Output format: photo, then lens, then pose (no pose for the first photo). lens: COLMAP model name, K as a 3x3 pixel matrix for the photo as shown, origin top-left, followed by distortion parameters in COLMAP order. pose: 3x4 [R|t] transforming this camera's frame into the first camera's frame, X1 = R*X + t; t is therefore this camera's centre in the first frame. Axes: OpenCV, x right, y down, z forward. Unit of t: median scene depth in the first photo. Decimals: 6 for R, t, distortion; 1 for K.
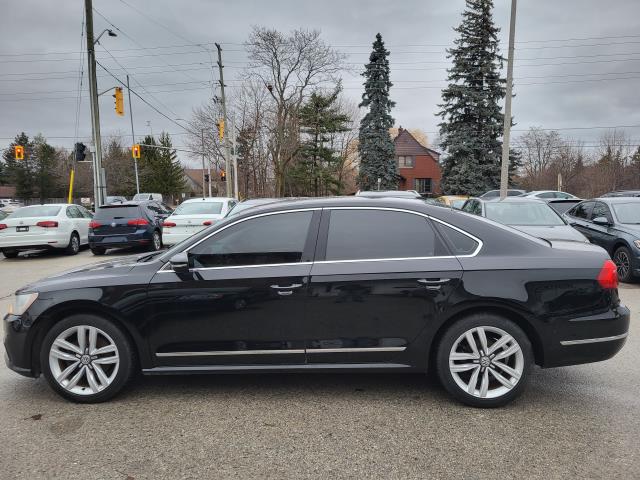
lens RADIAL K [[486.7, 0, 323.5], [0, 486.7, 239.3], [0, 0, 1]] dist [0.041838, -0.003005]
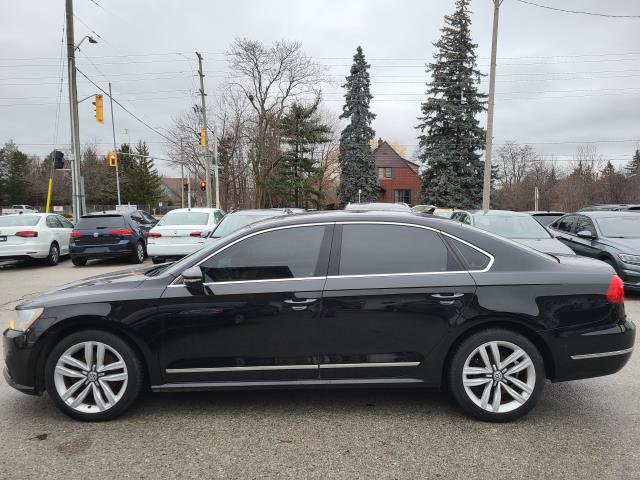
lens RADIAL K [[487.6, 0, 322.3], [0, 487.6, 241.5], [0, 0, 1]] dist [0.039610, -0.002311]
pose [[0.998996, 0.005111, 0.044496, -0.020653], [-0.004381, 0.999854, -0.016498, -0.002369], [-0.044574, 0.016287, 0.998873, 0.000557]]
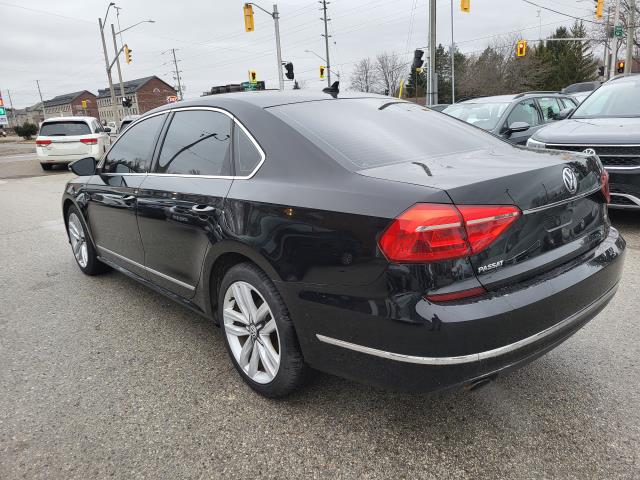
lens RADIAL K [[486.7, 0, 323.5], [0, 486.7, 239.3], [0, 0, 1]] dist [0.041838, -0.003005]
pose [[0.688649, 0.152130, -0.708956, 0.234219], [-0.016361, 0.980754, 0.194561, -0.004184], [0.724910, -0.122385, 0.677884, 0.166556]]
